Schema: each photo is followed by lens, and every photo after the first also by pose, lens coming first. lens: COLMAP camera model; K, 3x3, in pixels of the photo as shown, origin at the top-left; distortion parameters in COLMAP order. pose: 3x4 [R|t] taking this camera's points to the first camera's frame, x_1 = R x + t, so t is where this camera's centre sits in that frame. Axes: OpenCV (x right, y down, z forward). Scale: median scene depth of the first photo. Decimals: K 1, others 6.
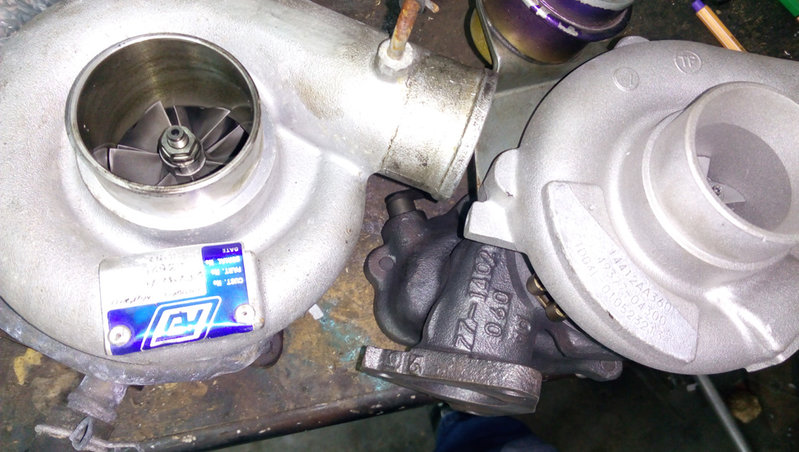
lens RADIAL K [[596.6, 0, 399.5], [0, 596.6, 226.0], [0, 0, 1]] dist [0.063377, -0.118176]
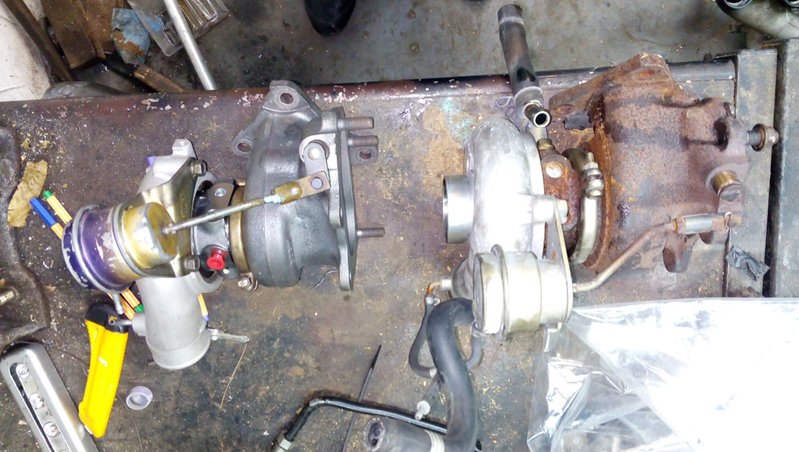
lens RADIAL K [[596.6, 0, 399.5], [0, 596.6, 226.0], [0, 0, 1]] dist [0.063377, -0.118176]
pose [[-0.990710, -0.135838, -0.006502, 0.074272], [0.135225, -0.978913, -0.153116, 0.242748], [0.014434, -0.152573, 0.988187, -0.671230]]
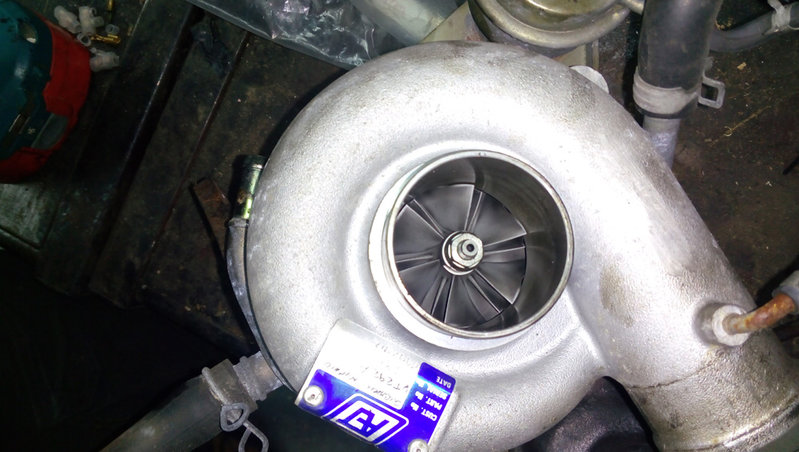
lens RADIAL K [[596.6, 0, 399.5], [0, 596.6, 226.0], [0, 0, 1]] dist [0.063377, -0.118176]
pose [[0.773438, 0.600767, -0.202170, -0.213783], [-0.573964, 0.799114, 0.178837, -0.212949], [0.268996, -0.022281, 0.962883, 0.041664]]
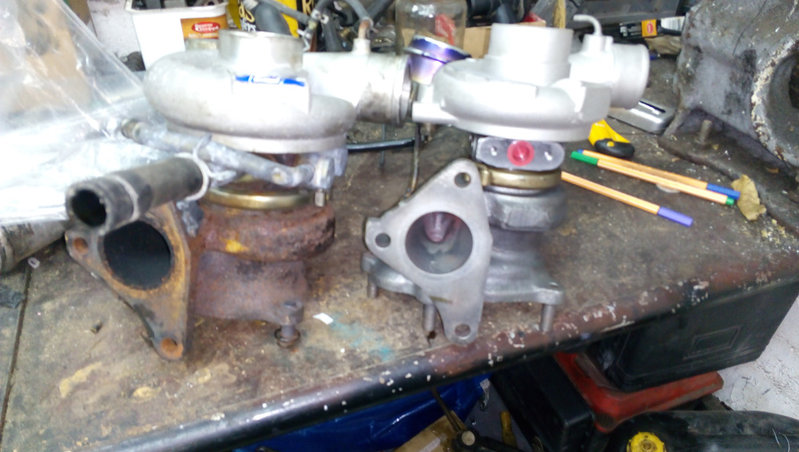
lens RADIAL K [[589.5, 0, 399.5], [0, 589.5, 226.0], [0, 0, 1]] dist [0.070756, -0.115433]
pose [[0.984668, -0.121457, 0.125205, -0.169030], [0.174020, 0.634379, -0.753180, 1.361724], [0.012051, 0.763421, 0.645789, 0.086400]]
